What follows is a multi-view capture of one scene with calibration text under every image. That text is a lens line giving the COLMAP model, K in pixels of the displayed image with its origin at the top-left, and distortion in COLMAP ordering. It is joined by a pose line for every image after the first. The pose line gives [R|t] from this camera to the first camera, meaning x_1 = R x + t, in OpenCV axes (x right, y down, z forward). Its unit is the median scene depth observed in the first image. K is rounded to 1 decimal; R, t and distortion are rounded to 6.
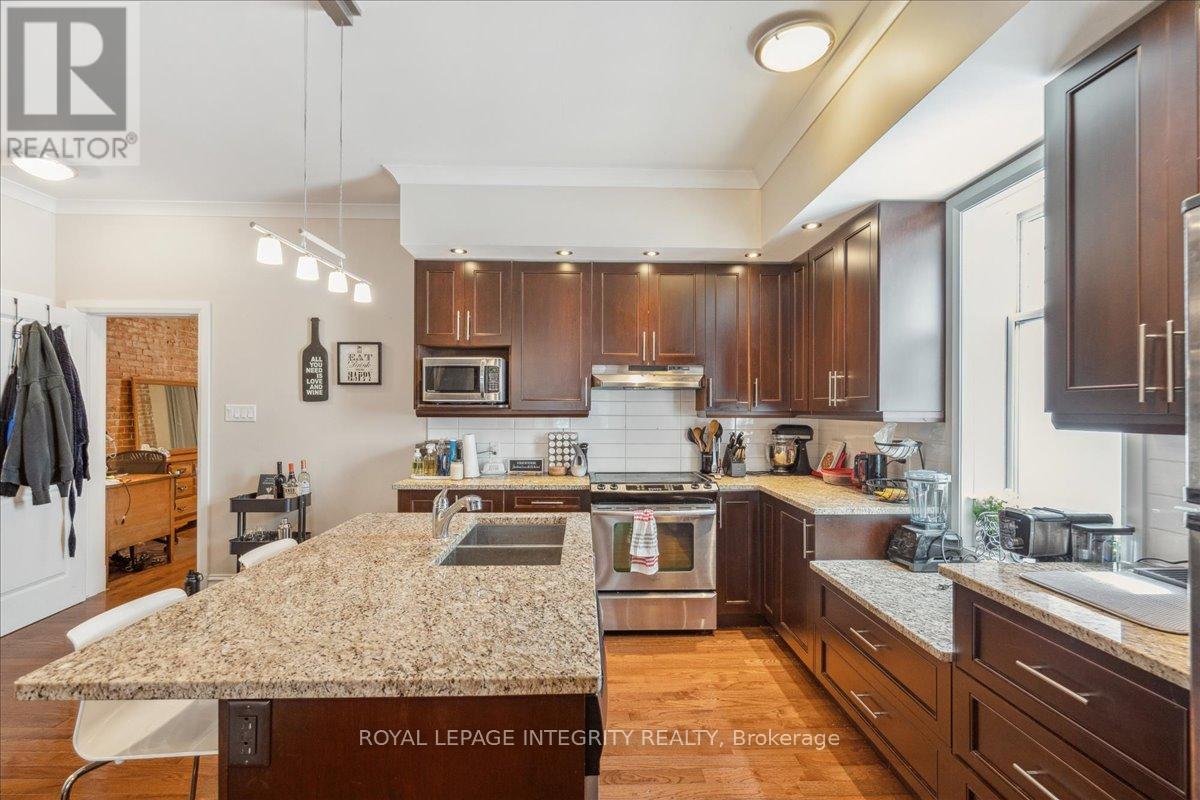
lens RADIAL K [[551.4, 0, 601.3], [0, 551.4, 406.7], [0, 0, 1]] dist [0.000894, -0.000887]
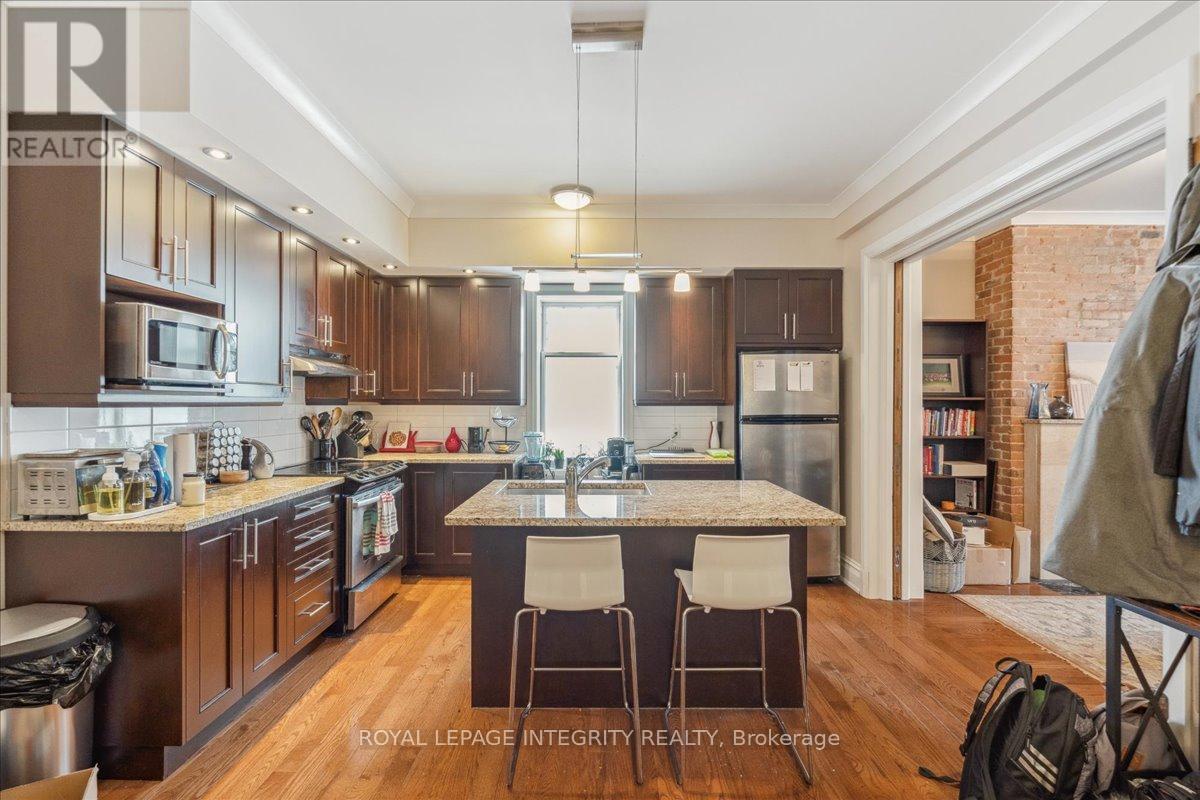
lens RADIAL K [[551.4, 0, 600.2], [0, 551.4, 404.3], [0, 0, 1]] dist [0.000894, -0.000887]
pose [[0.030275, 0.002232, 0.999539, -0.818639], [-0.004023, 0.999990, -0.002111, 0.016065], [-0.999534, -0.003958, 0.030284, 0.467209]]
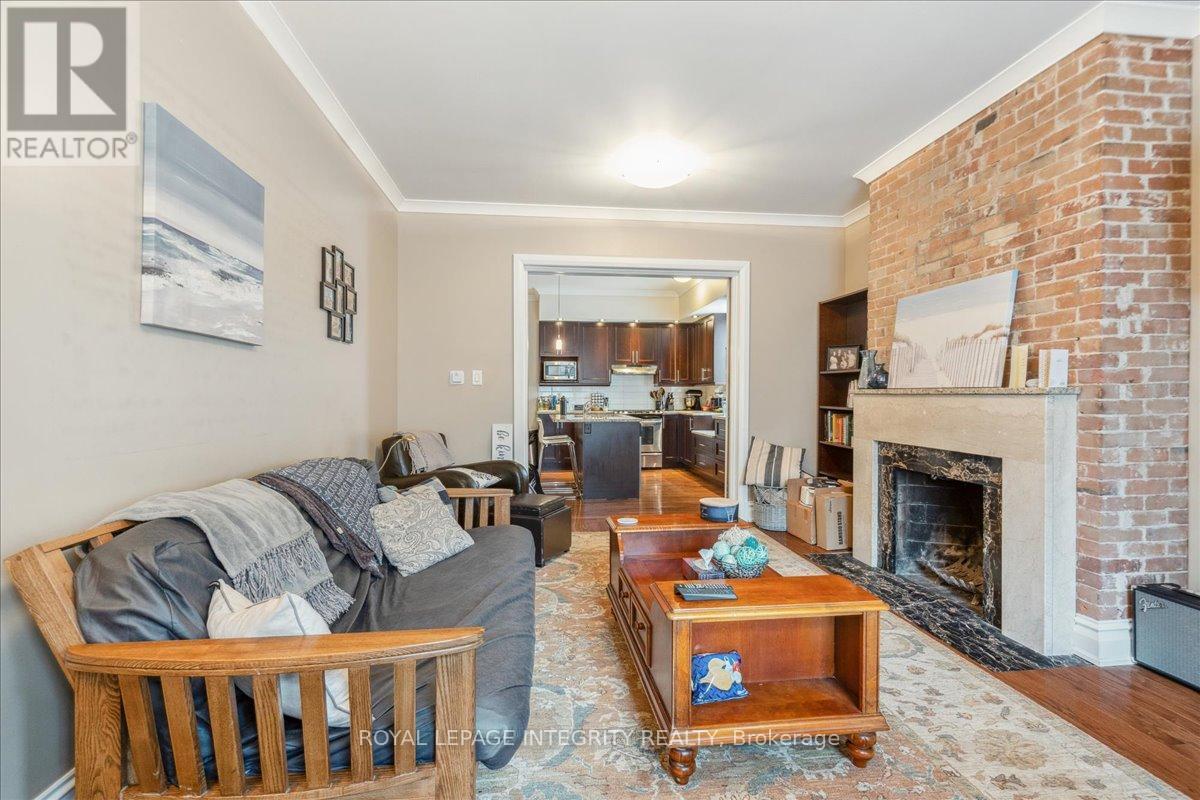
lens RADIAL K [[551.4, 0, 595.5], [0, 551.4, 394.3], [0, 0, 1]] dist [0.000894, -0.000887]
pose [[0.997558, -0.001173, 0.069827, -0.253856], [0.000941, 0.999994, 0.003359, 0.045641], [-0.069830, -0.003285, 0.997553, -1.401663]]
